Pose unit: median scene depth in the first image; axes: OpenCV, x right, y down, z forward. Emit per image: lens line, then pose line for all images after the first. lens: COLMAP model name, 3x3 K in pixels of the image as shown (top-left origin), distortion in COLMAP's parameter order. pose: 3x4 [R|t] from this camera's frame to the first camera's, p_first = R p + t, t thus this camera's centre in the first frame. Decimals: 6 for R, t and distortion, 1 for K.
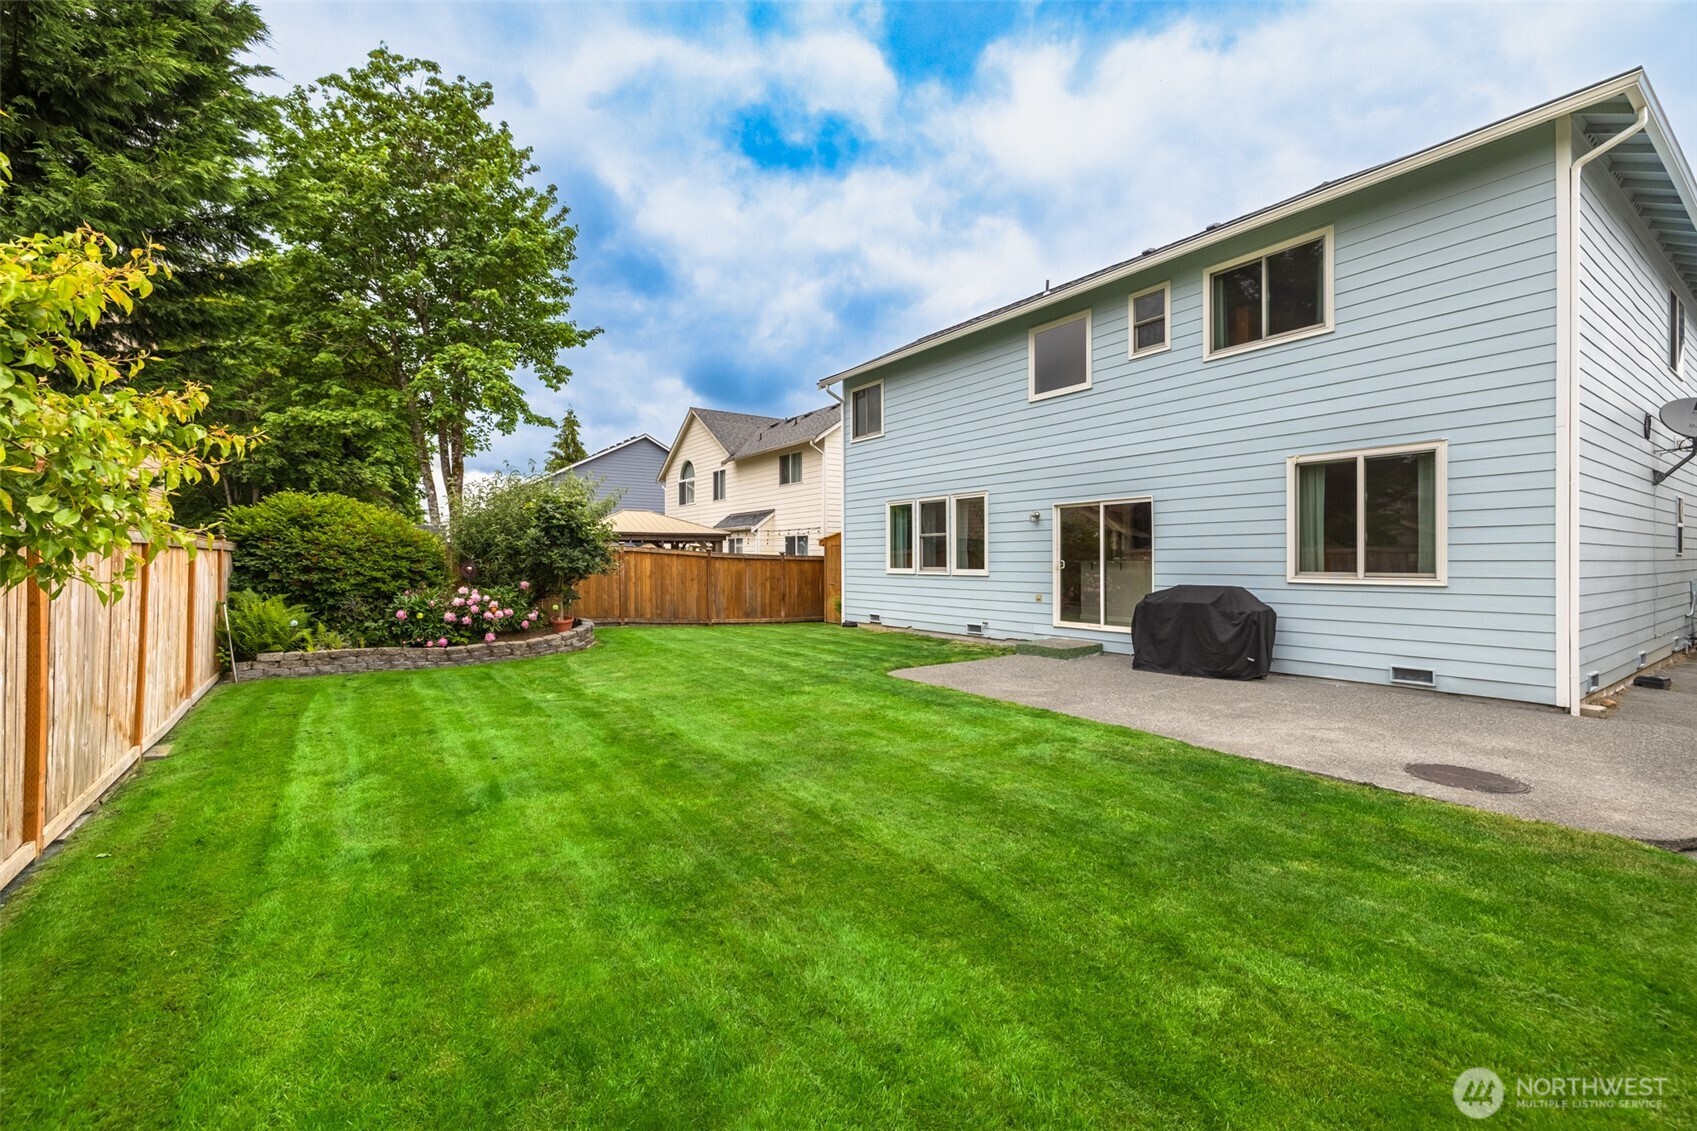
lens RADIAL K [[713.9, 0, 843.5], [0, 713.9, 561.1], [0, 0, 1]] dist [-0.002287, 0.000041]
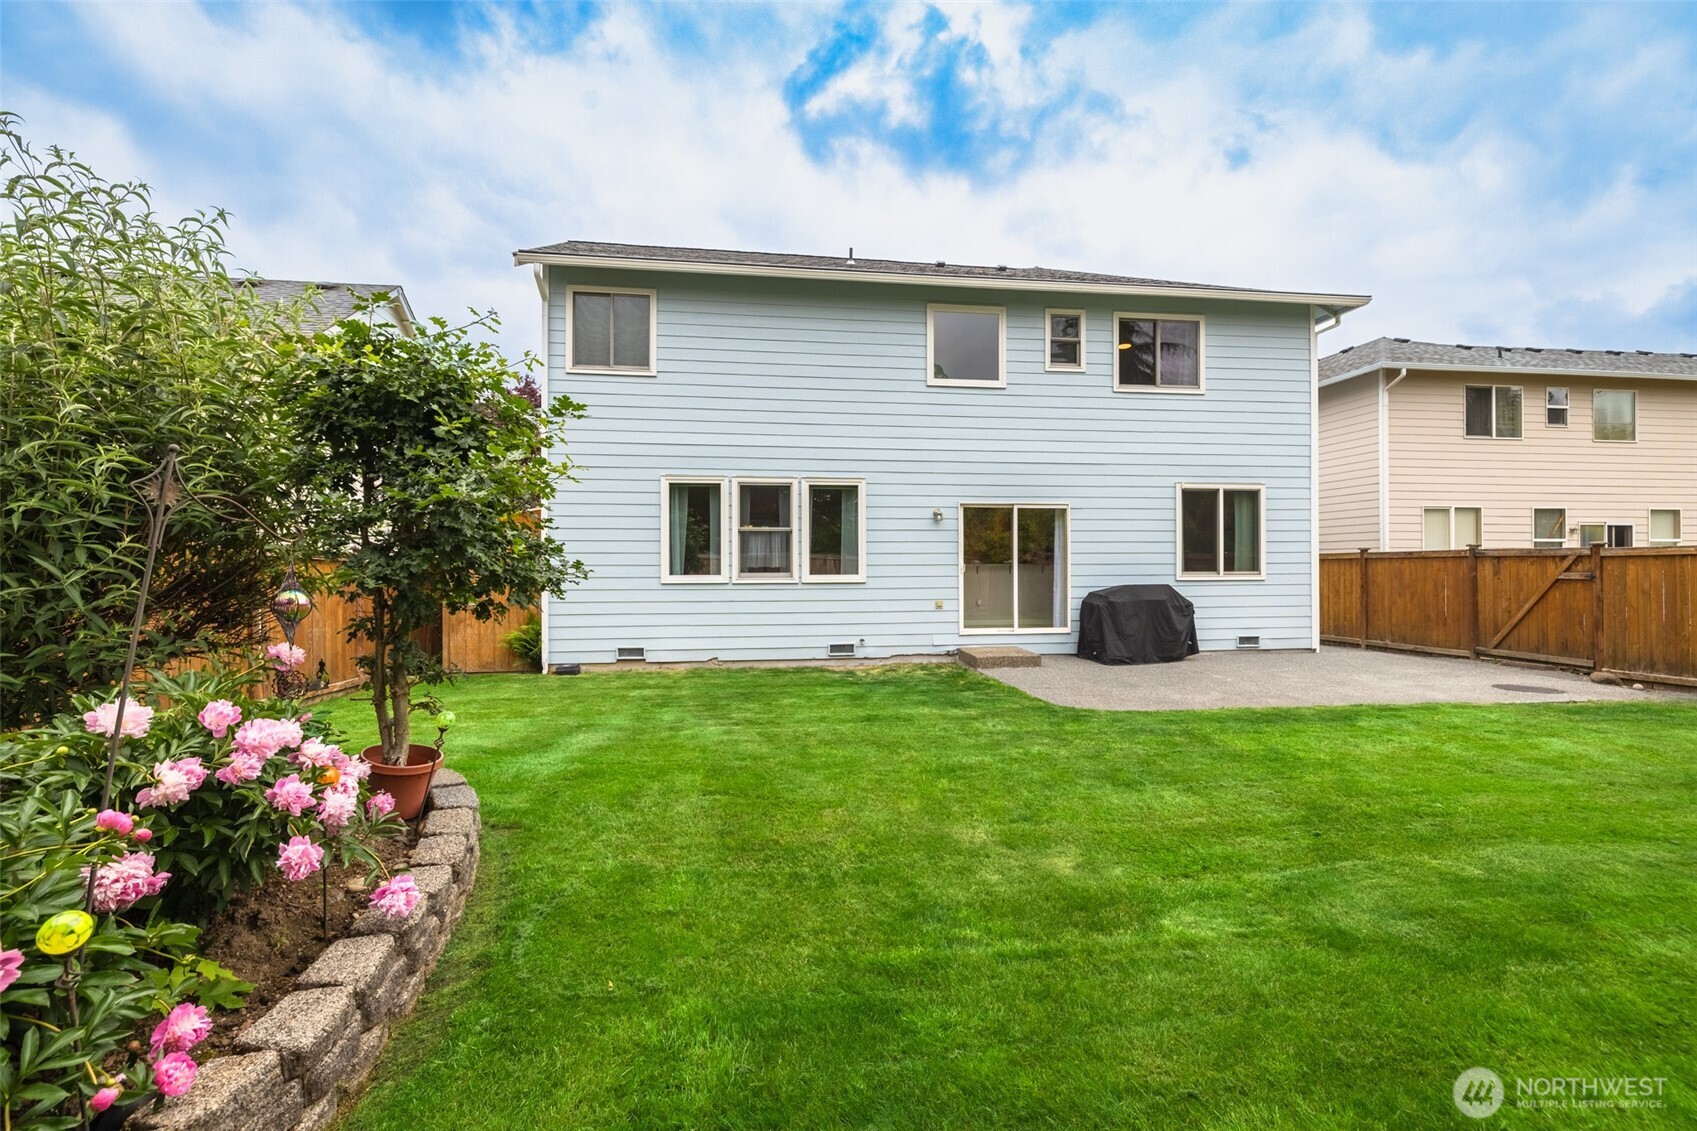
lens RADIAL K [[713.9, 0, 841.3], [0, 713.9, 560.0], [0, 0, 1]] dist [-0.002287, 0.000041]
pose [[0.458408, 0.011918, 0.888662, -0.600445], [0.004702, 0.999864, -0.015835, 0.008610], [-0.888730, 0.011437, 0.458289, 0.717068]]
